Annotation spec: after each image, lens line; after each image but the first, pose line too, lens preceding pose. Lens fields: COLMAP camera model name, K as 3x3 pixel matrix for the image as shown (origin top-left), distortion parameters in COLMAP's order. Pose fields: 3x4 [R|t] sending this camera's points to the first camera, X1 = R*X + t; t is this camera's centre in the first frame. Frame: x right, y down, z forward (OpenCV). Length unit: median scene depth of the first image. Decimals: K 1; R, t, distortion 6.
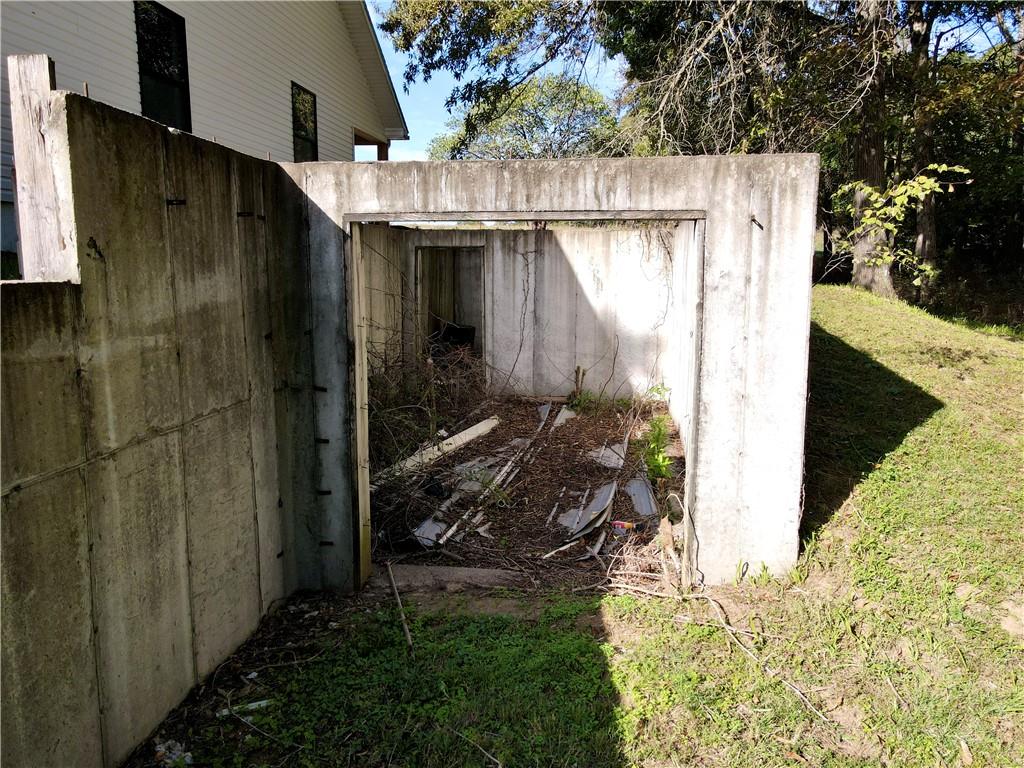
lens RADIAL K [[752.3, 0, 508.8], [0, 752.3, 379.7], [0, 0, 1]] dist [0.010872, 0.004956]
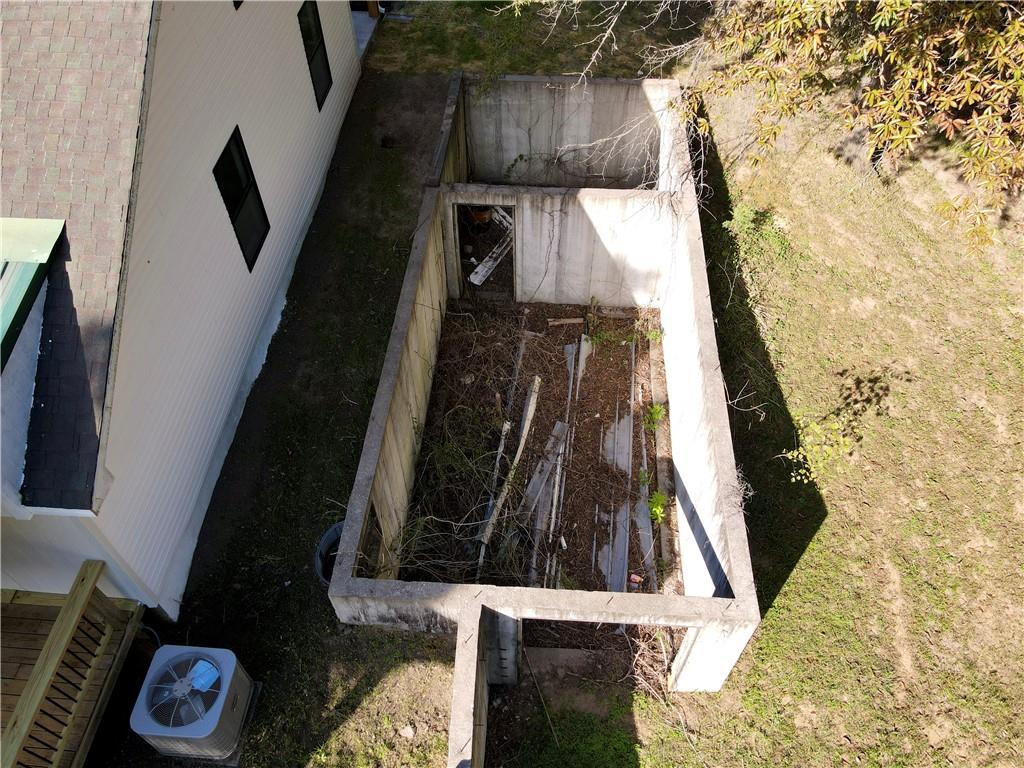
lens RADIAL K [[752.3, 0, 508.8], [0, 752.3, 379.7], [0, 0, 1]] dist [0.010872, 0.004956]
pose [[0.996961, -0.066221, 0.041040, -0.106031], [0.021841, 0.743222, 0.668689, -0.741696], [-0.074783, -0.665760, 0.742409, -0.009236]]
